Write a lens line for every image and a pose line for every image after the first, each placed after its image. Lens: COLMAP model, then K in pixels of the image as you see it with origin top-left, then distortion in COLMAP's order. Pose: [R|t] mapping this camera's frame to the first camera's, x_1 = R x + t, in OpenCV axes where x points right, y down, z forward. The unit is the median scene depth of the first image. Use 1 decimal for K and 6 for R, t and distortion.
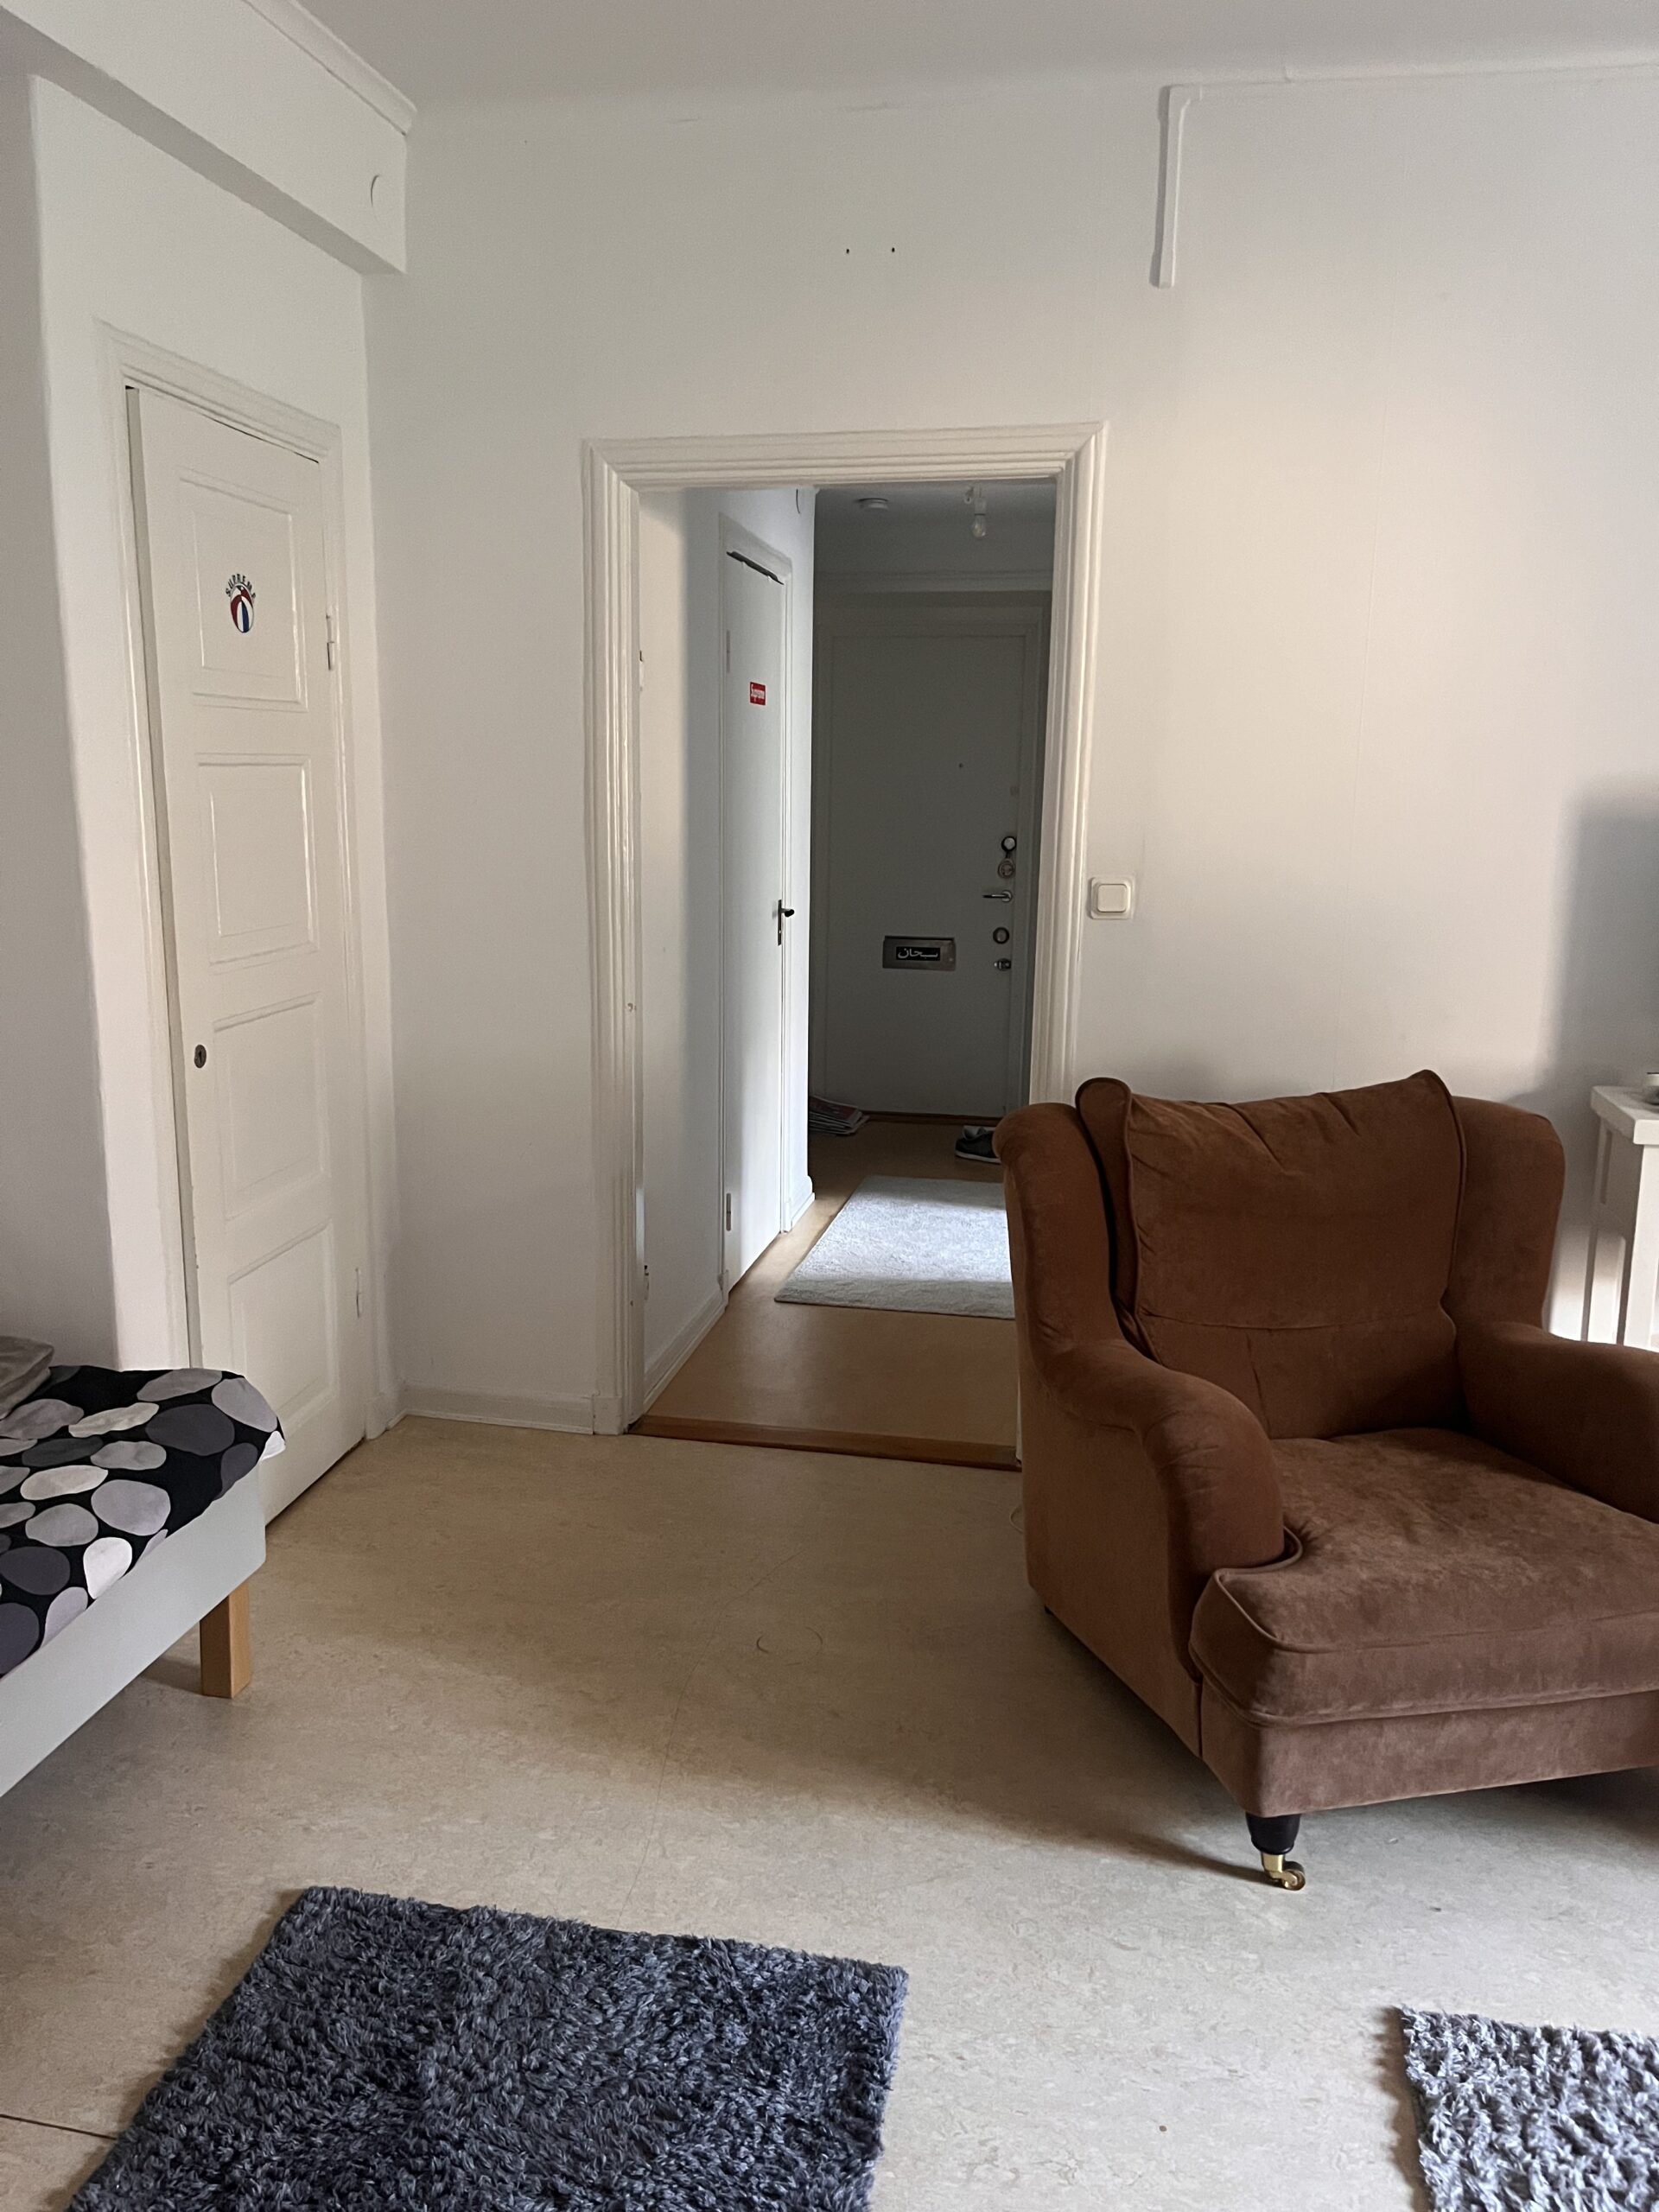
lens RADIAL K [[1693.2, 0, 829.2], [0, 1693.2, 1094.1], [0, 0, 1]] dist [0.049552, -0.012900]
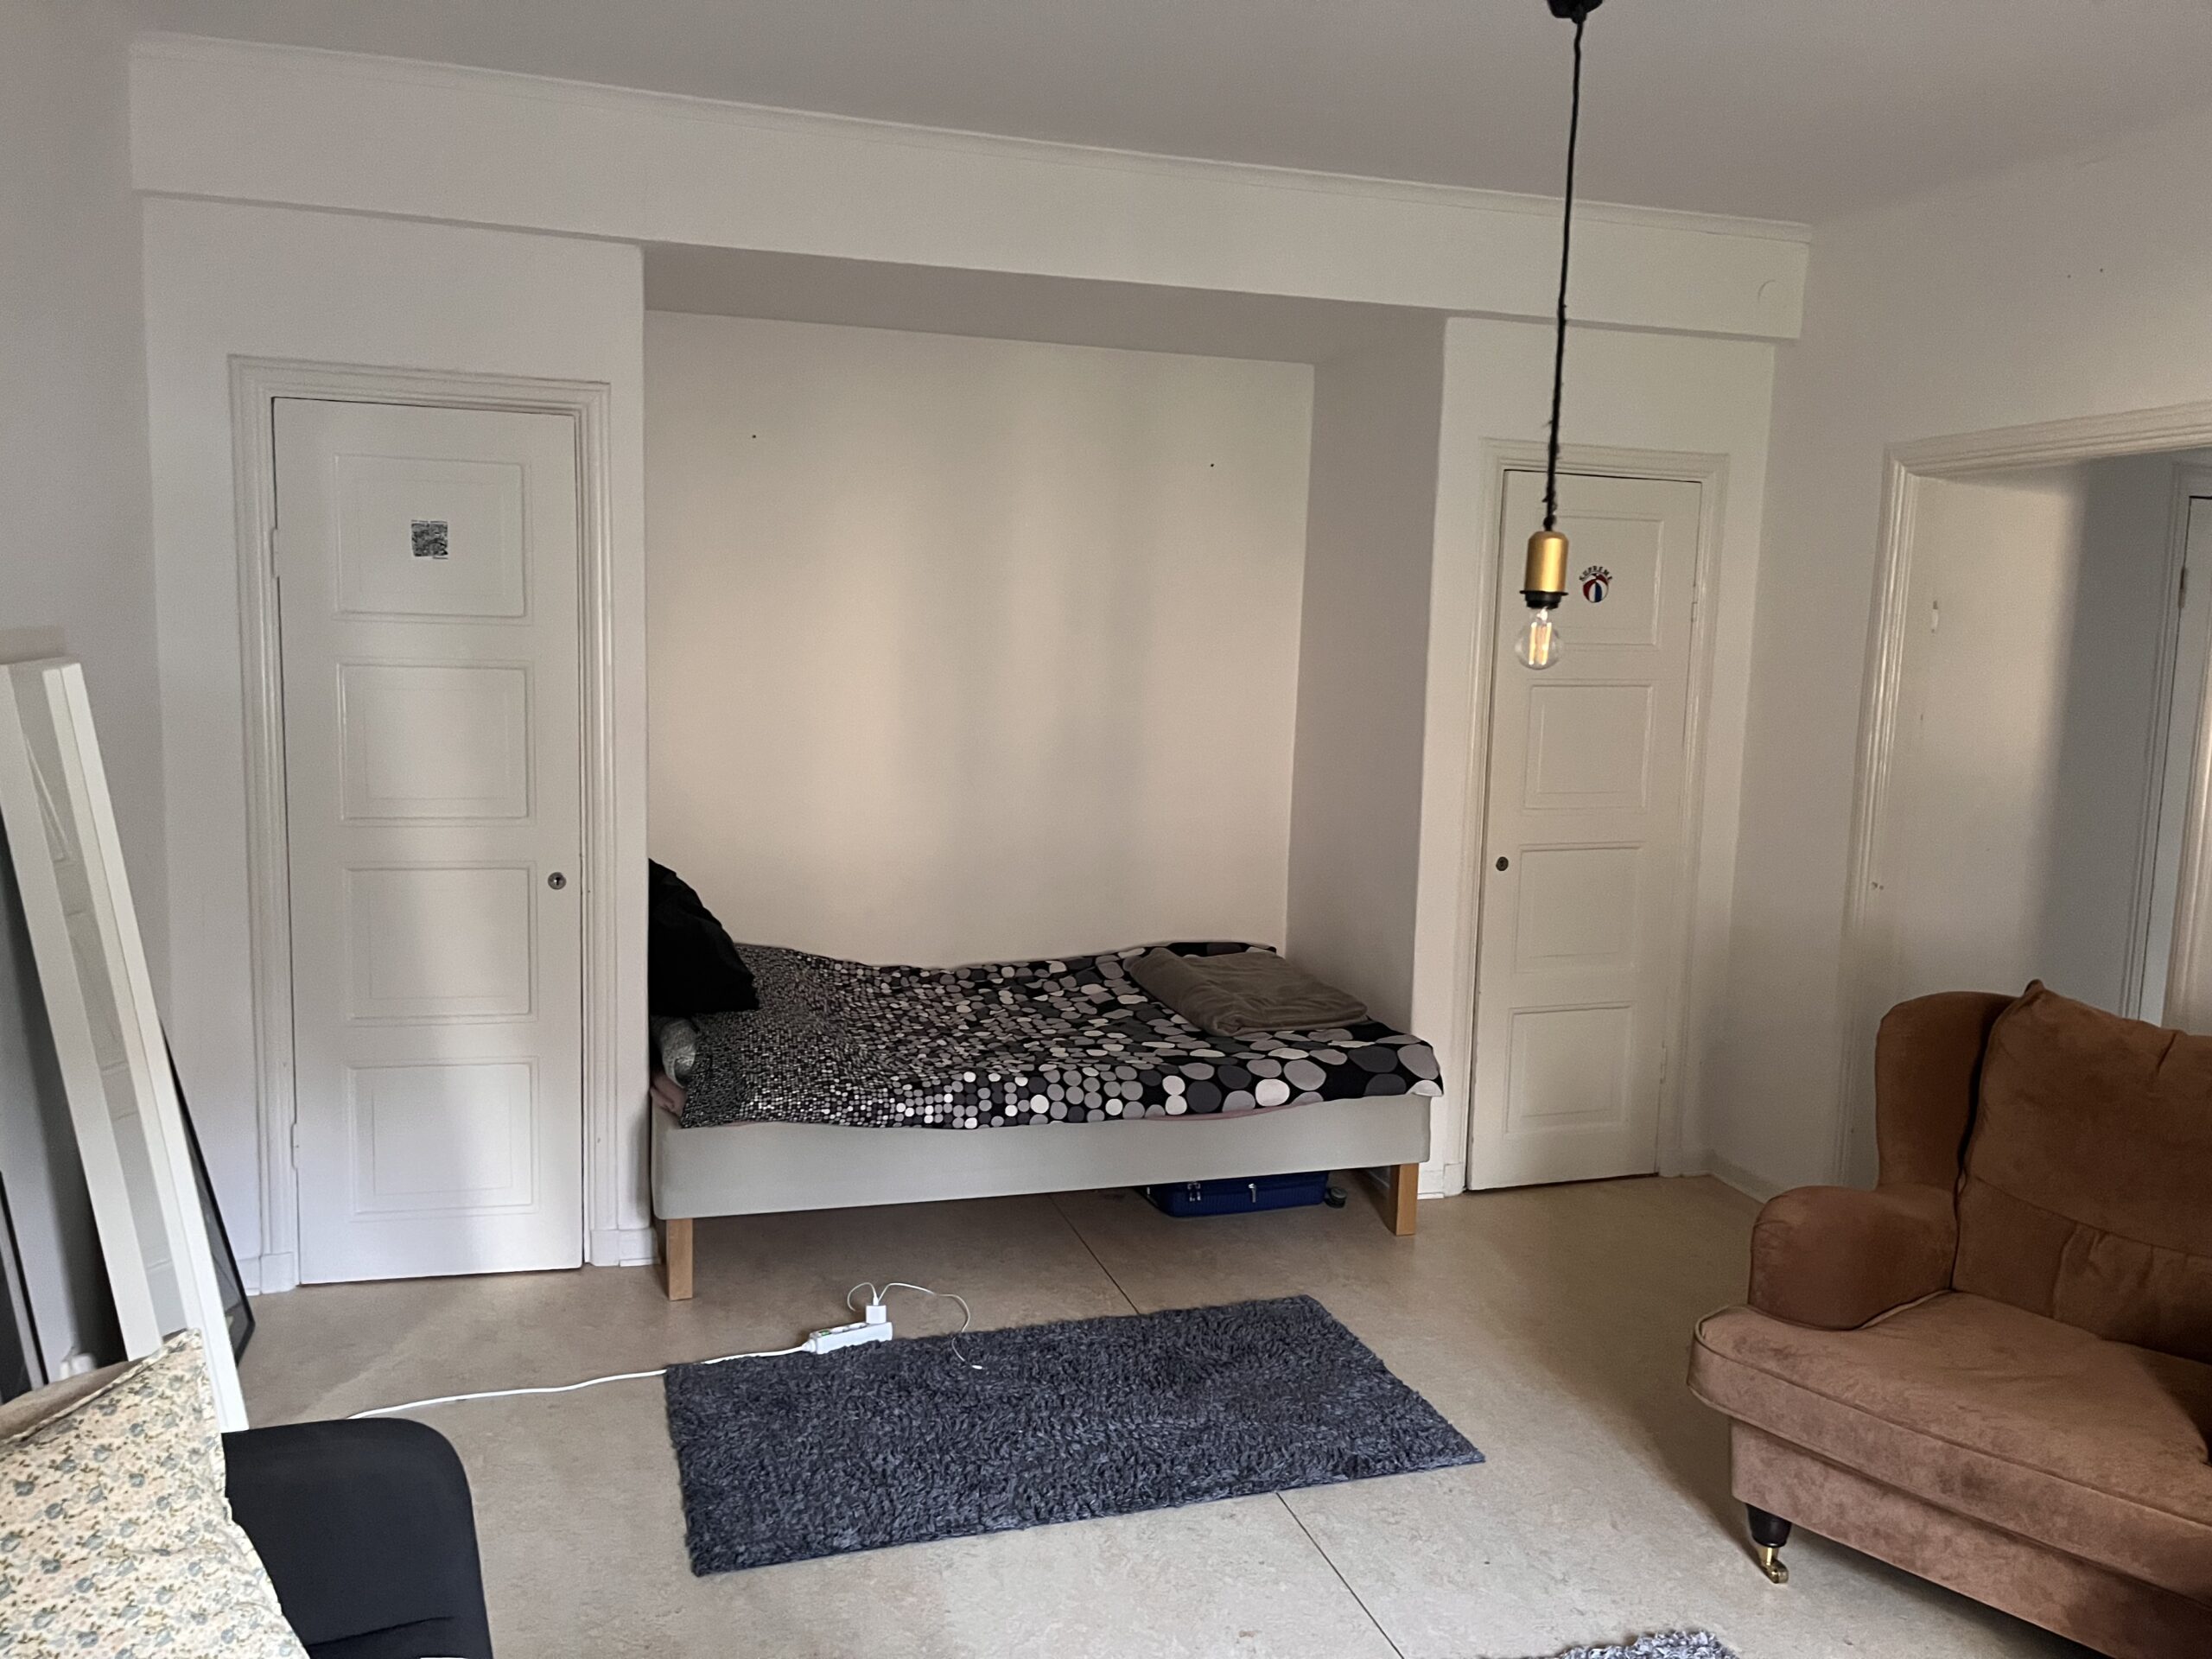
lens RADIAL K [[1693.2, 0, 1101.3], [0, 1693.2, 833.3], [0, 0, 1]] dist [0.049552, -0.012900]
pose [[0.473543, 0.109691, -0.873914, 1.047129], [-0.187549, 0.982017, 0.021634, -0.017080], [0.860571, 0.153658, 0.485600, -0.134121]]
